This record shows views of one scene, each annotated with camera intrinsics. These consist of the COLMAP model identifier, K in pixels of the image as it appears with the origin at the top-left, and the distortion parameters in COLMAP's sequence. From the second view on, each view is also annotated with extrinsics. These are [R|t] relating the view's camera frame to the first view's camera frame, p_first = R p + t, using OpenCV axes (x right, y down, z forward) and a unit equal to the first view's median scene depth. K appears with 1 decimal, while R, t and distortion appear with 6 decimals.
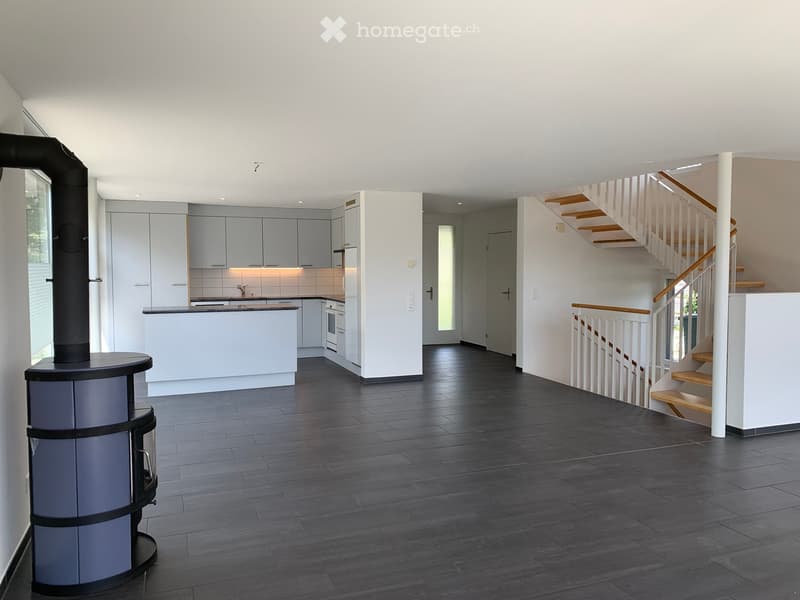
lens RADIAL K [[615.2, 0, 400.0], [0, 615.2, 300.0], [0, 0, 1]] dist [0.061172, -0.005881]
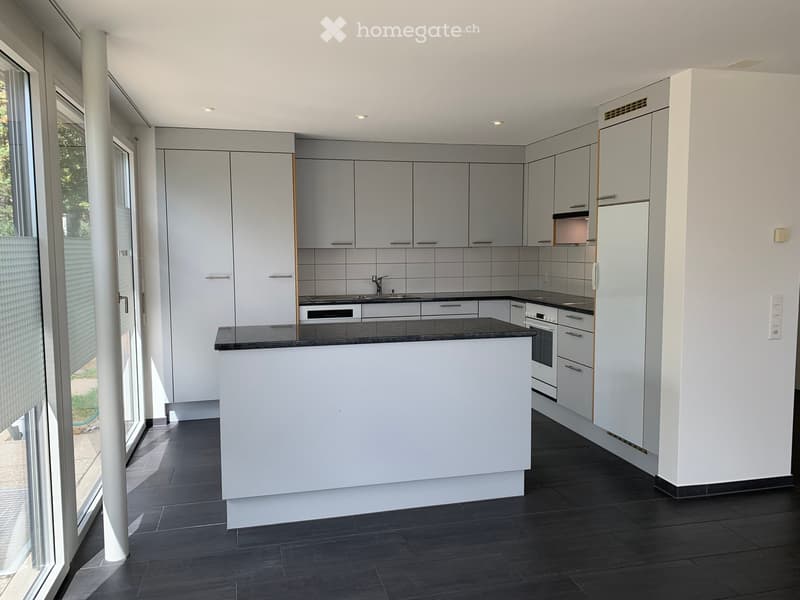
lens RADIAL K [[616.4, 0, 400.0], [0, 616.4, 300.0], [0, 0, 1]] dist [0.213973, -0.000522]
pose [[0.991864, 0.008189, -0.127039, -0.169406], [-0.004509, 0.999563, 0.029225, -0.019844], [0.127223, -0.028414, 0.991467, 0.429868]]
